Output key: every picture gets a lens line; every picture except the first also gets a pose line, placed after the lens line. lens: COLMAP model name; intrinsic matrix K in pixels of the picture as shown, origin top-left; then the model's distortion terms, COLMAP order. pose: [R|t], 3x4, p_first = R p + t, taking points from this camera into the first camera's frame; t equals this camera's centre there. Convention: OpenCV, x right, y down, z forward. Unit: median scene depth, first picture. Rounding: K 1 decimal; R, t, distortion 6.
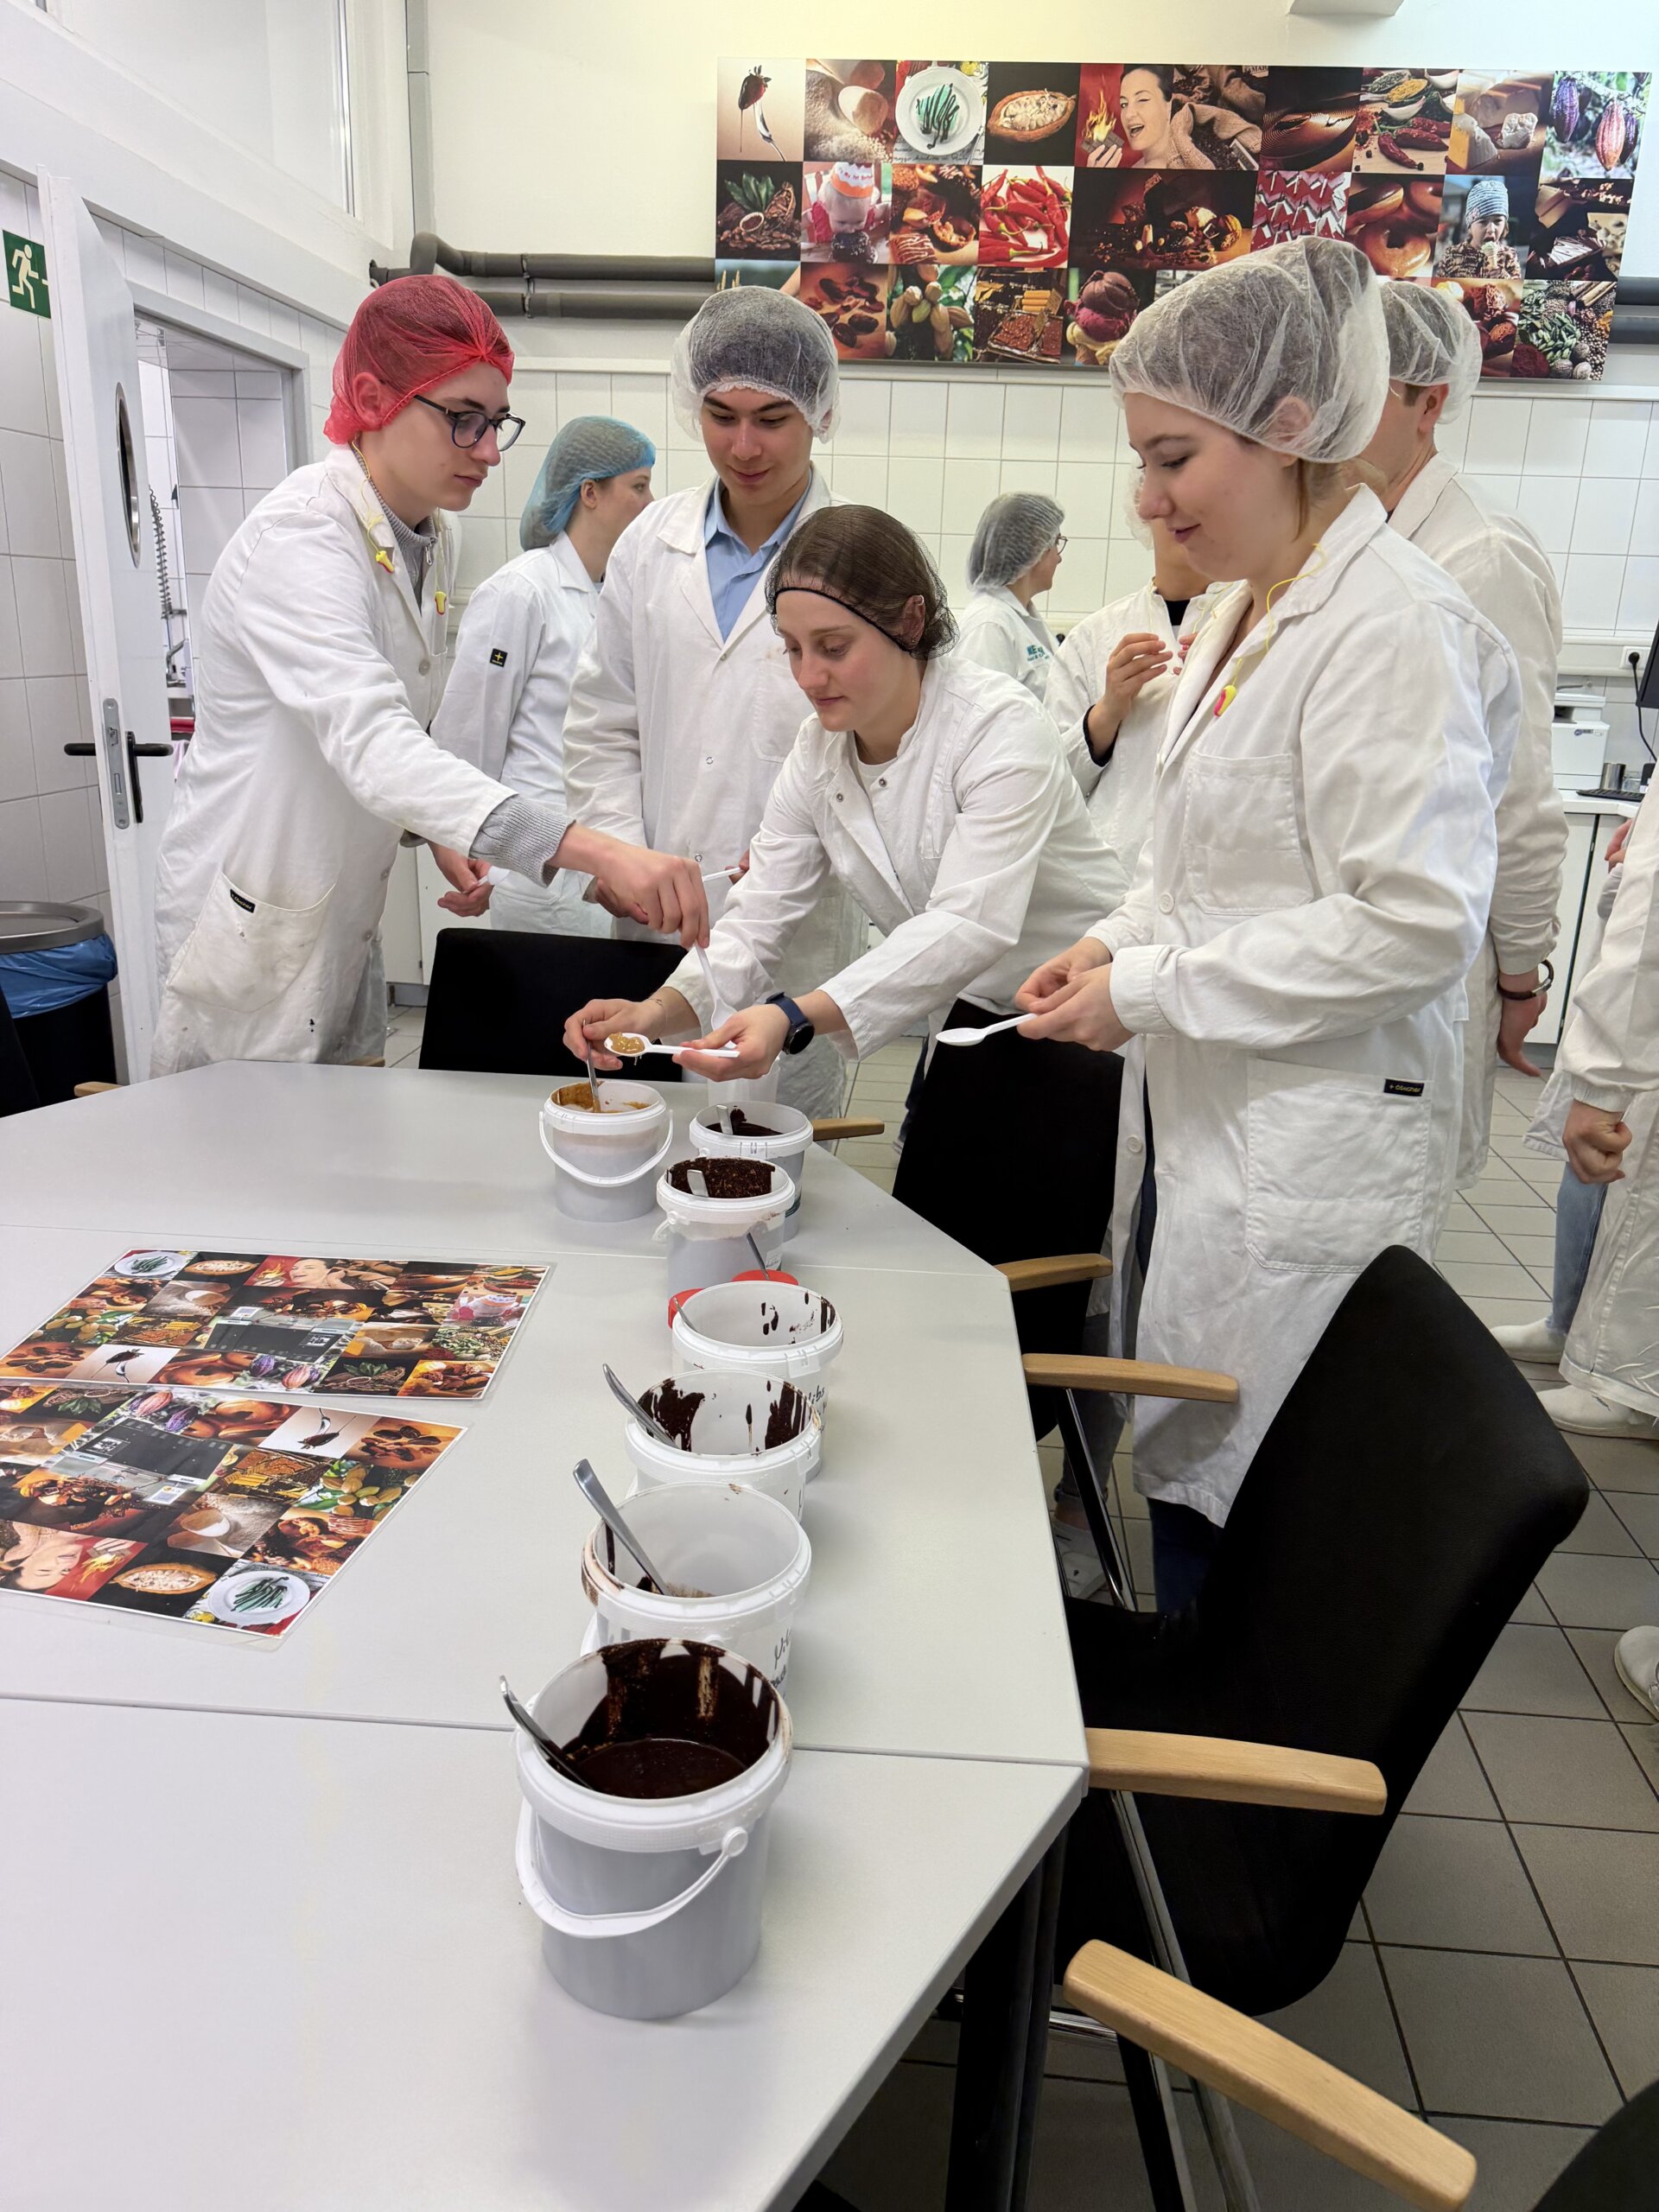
lens RADIAL K [[1571.2, 0, 825.3], [0, 1571.2, 1104.8], [0, 0, 1]] dist [0.048811, -0.051606]
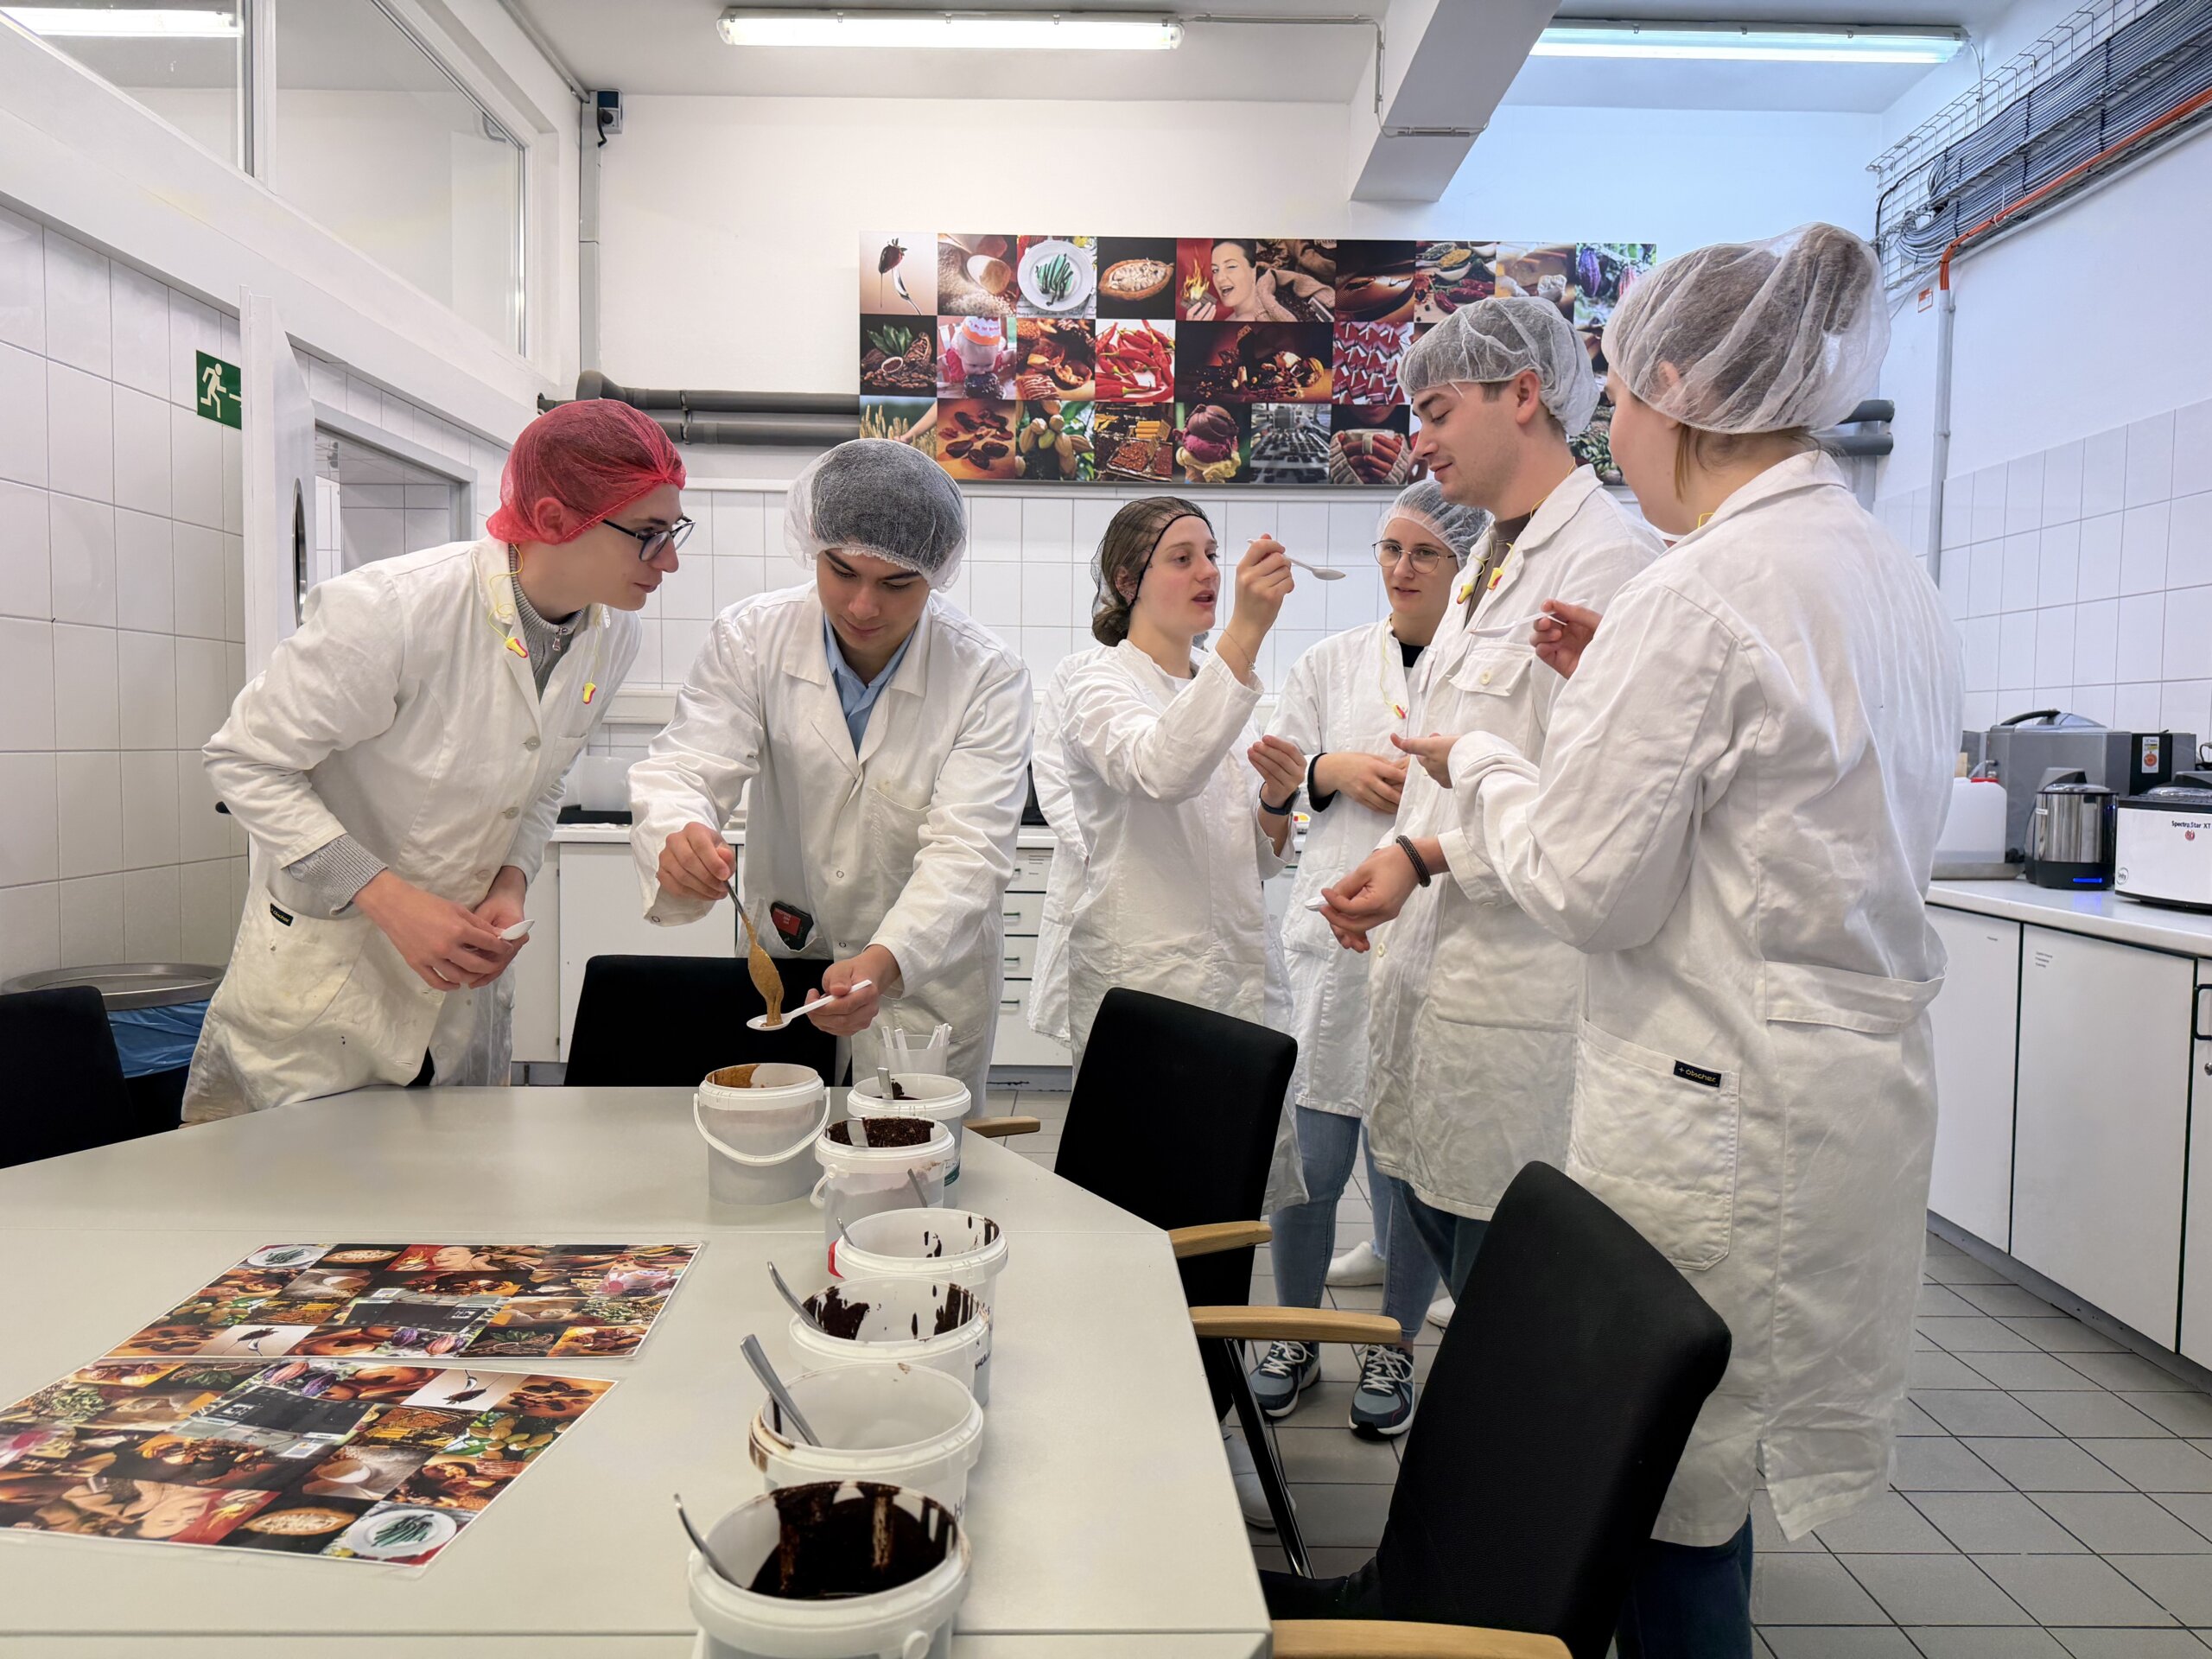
lens RADIAL K [[1571.2, 0, 1088.1], [0, 1571.2, 837.0], [0, 0, 1]] dist [0.048811, -0.051606]
pose [[0.996735, -0.020348, 0.078135, -0.008302], [0.037785, 0.972768, -0.228680, 0.099649], [-0.071354, 0.230885, 0.970361, -0.040051]]
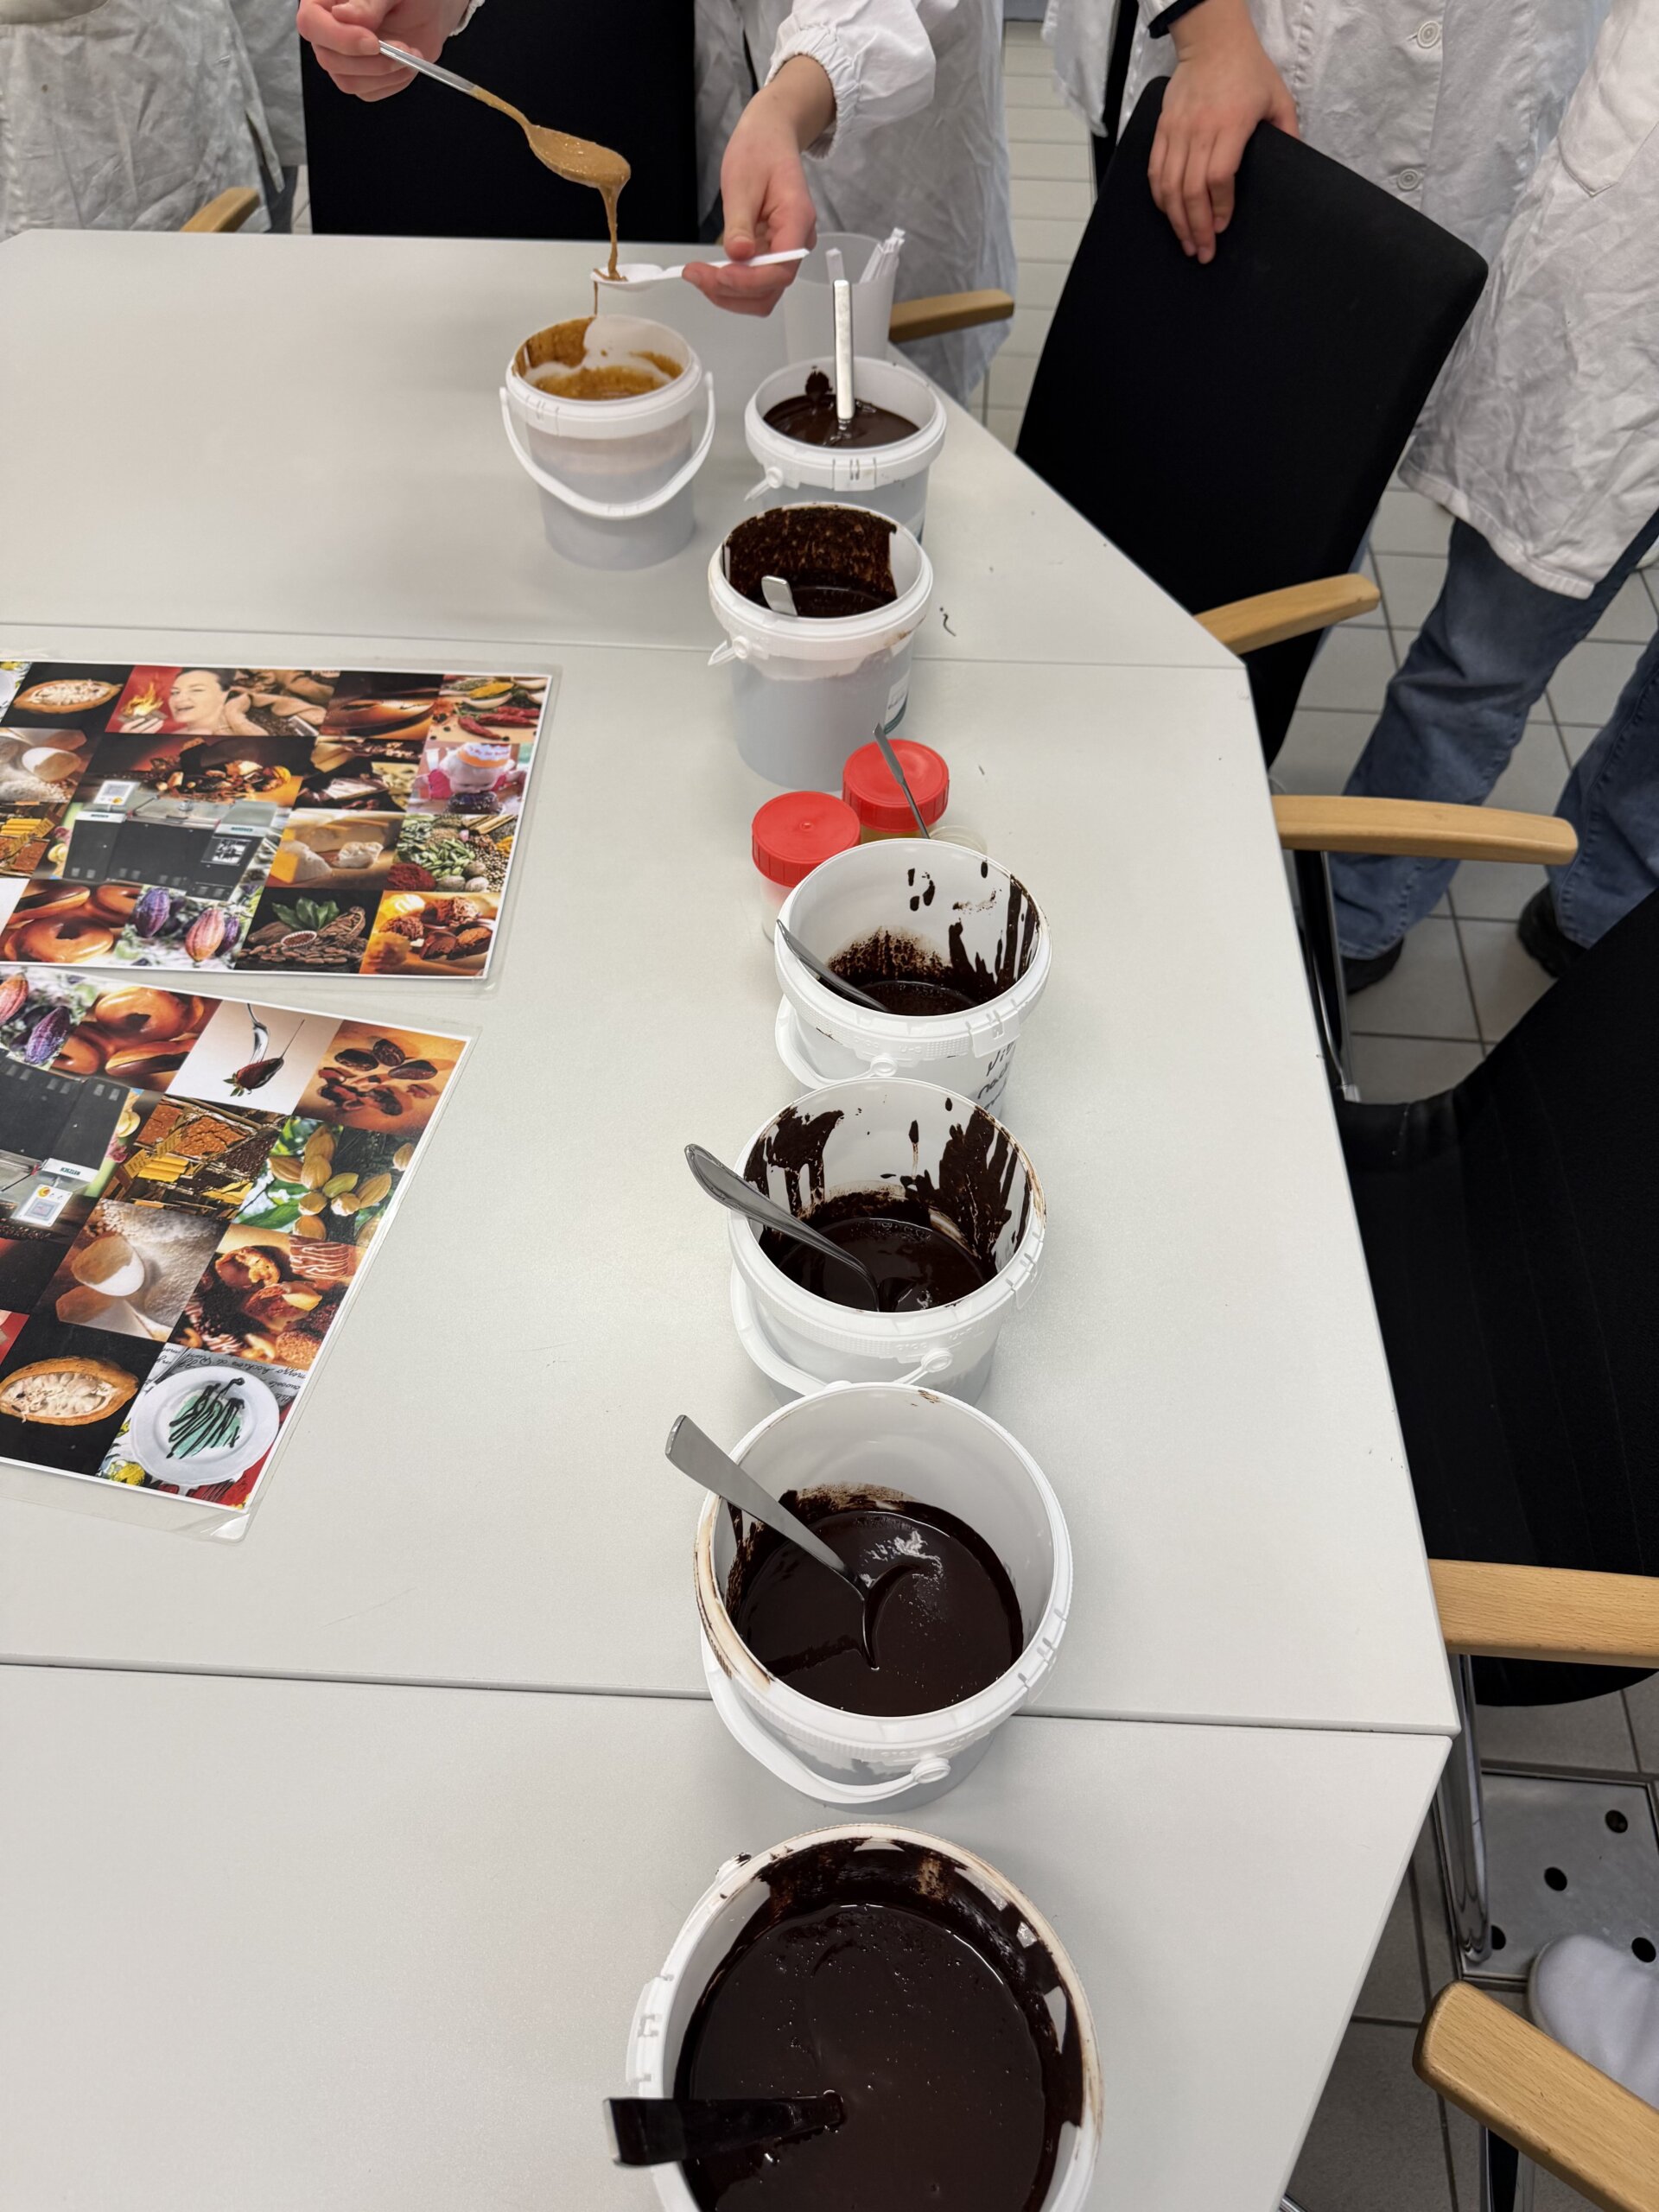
lens RADIAL K [[1571.2, 0, 815.9], [0, 1571.2, 1094.0], [0, 0, 1]] dist [0.048811, -0.051606]
pose [[0.999146, -0.031273, -0.026989, -0.055083], [0.040902, 0.840449, 0.540345, -0.115828], [0.005784, -0.540988, 0.841011, 0.371919]]
